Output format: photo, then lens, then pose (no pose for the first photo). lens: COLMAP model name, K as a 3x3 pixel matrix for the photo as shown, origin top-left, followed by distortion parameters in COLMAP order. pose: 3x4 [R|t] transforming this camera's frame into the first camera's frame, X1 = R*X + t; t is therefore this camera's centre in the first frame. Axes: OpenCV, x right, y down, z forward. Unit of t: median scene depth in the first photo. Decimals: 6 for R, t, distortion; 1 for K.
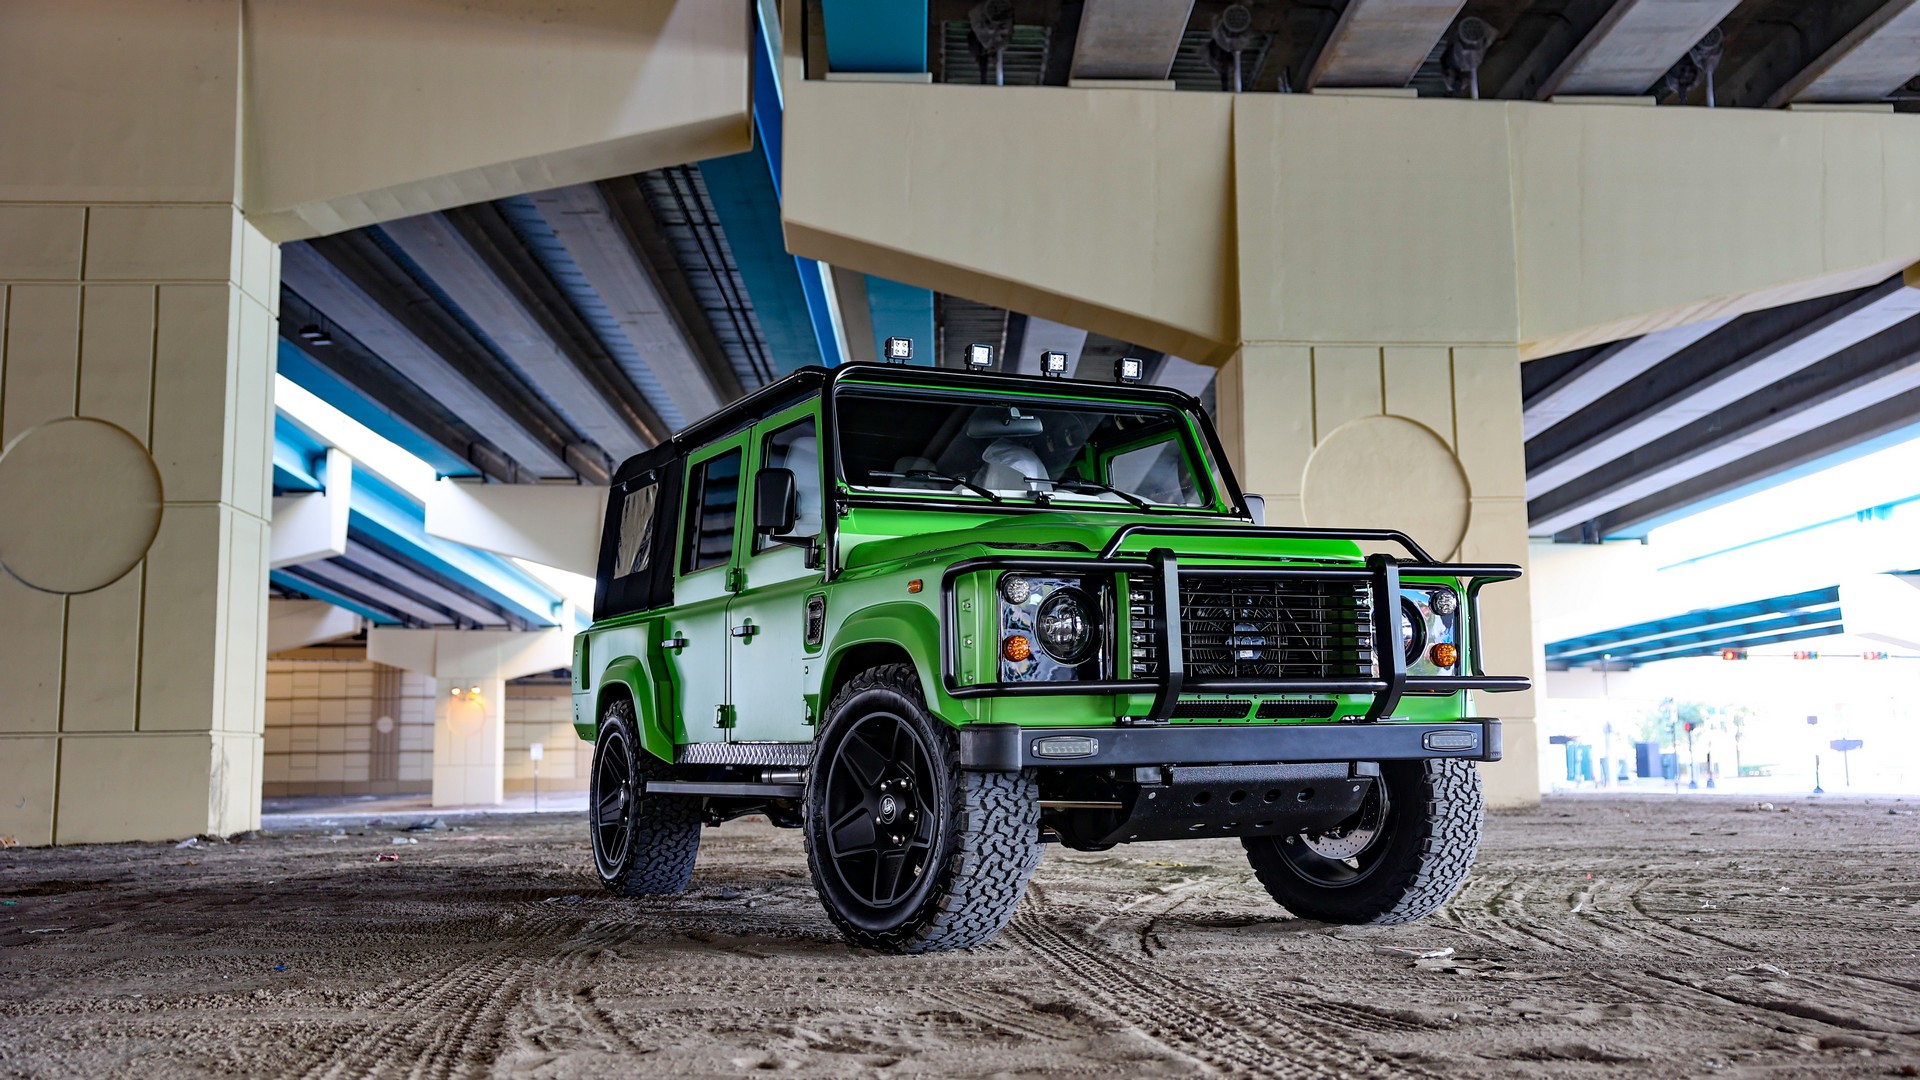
lens RADIAL K [[2070.5, 0, 960.0], [0, 2070.5, 540.0], [0, 0, 1]] dist [0.017746, 0.003160]
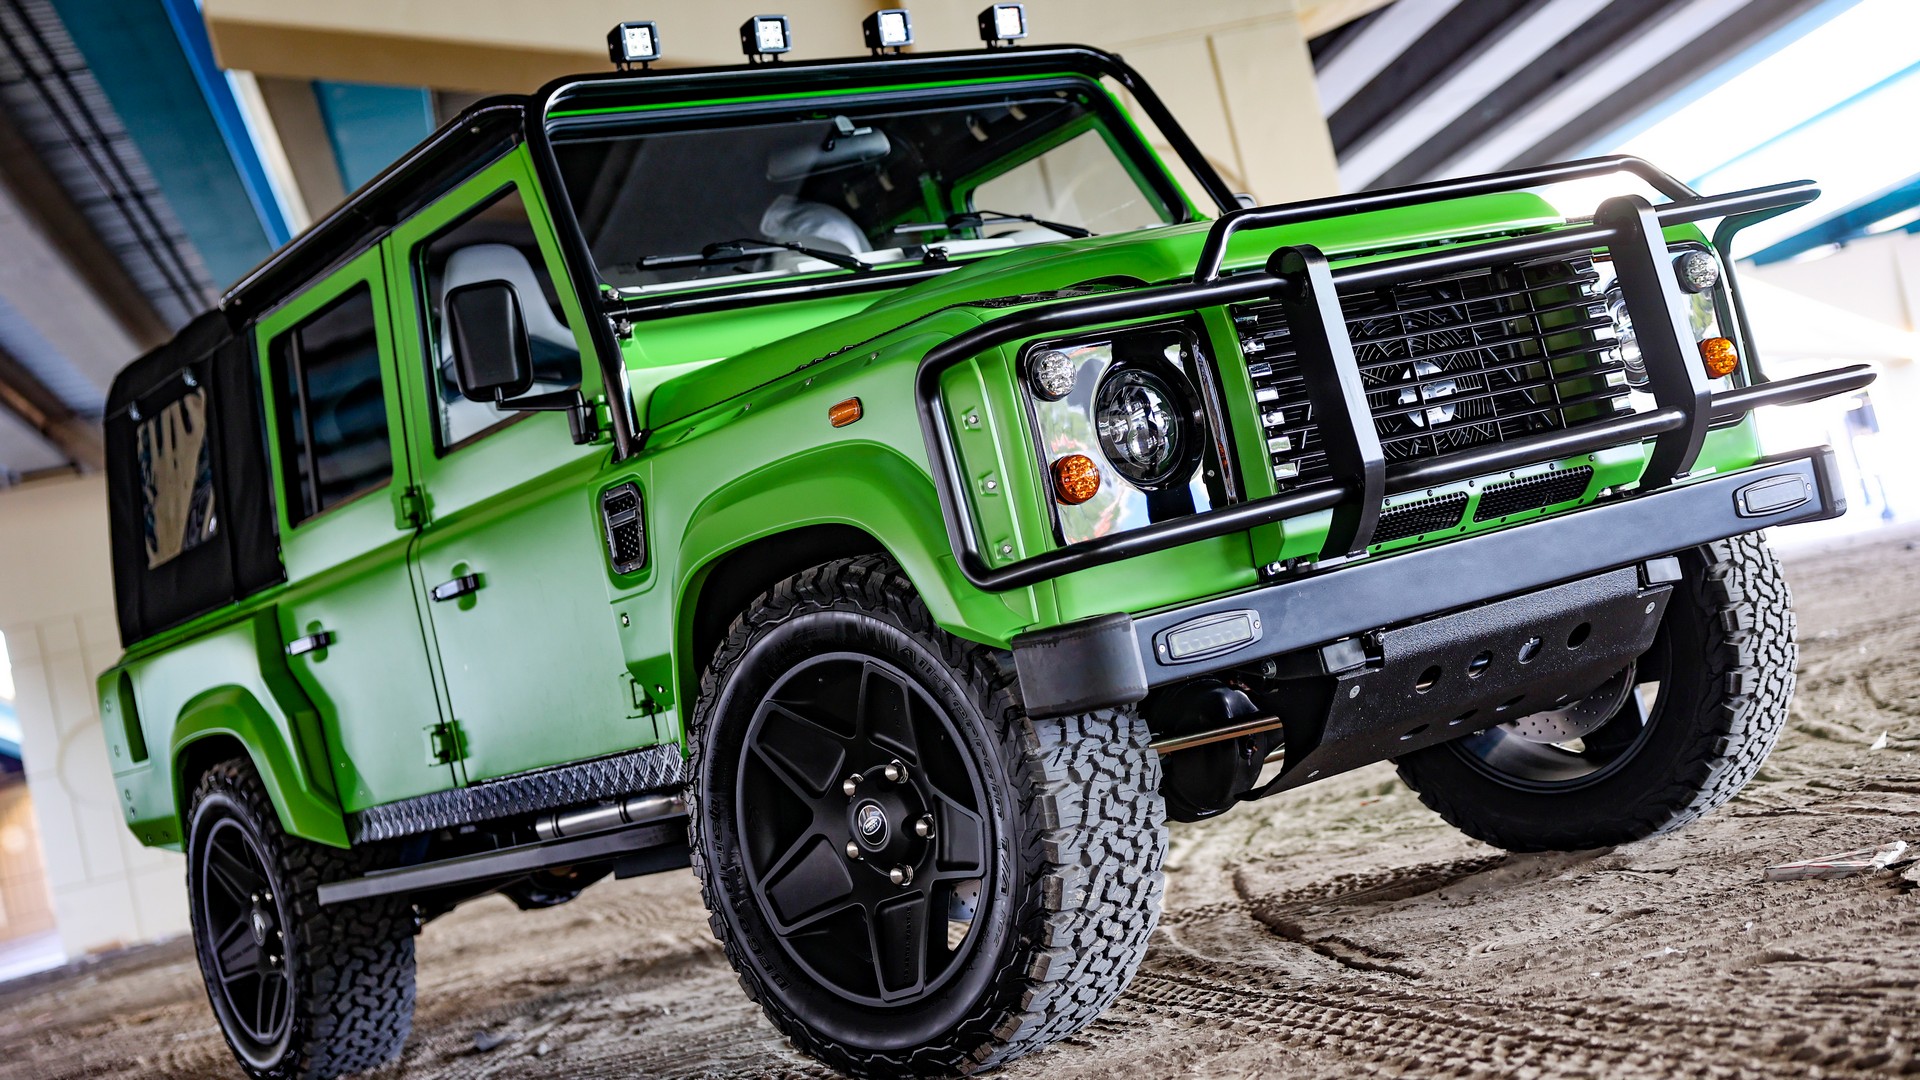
lens RADIAL K [[2727.7, 0, 966.2], [0, 2727.7, 501.3], [0, 0, 1]] dist [0.126339, 0.085484]
pose [[0.962869, -0.204939, 0.175736, -0.117692], [0.200687, 0.978762, 0.041831, 0.020816], [-0.180577, -0.005010, 0.983548, 0.281565]]
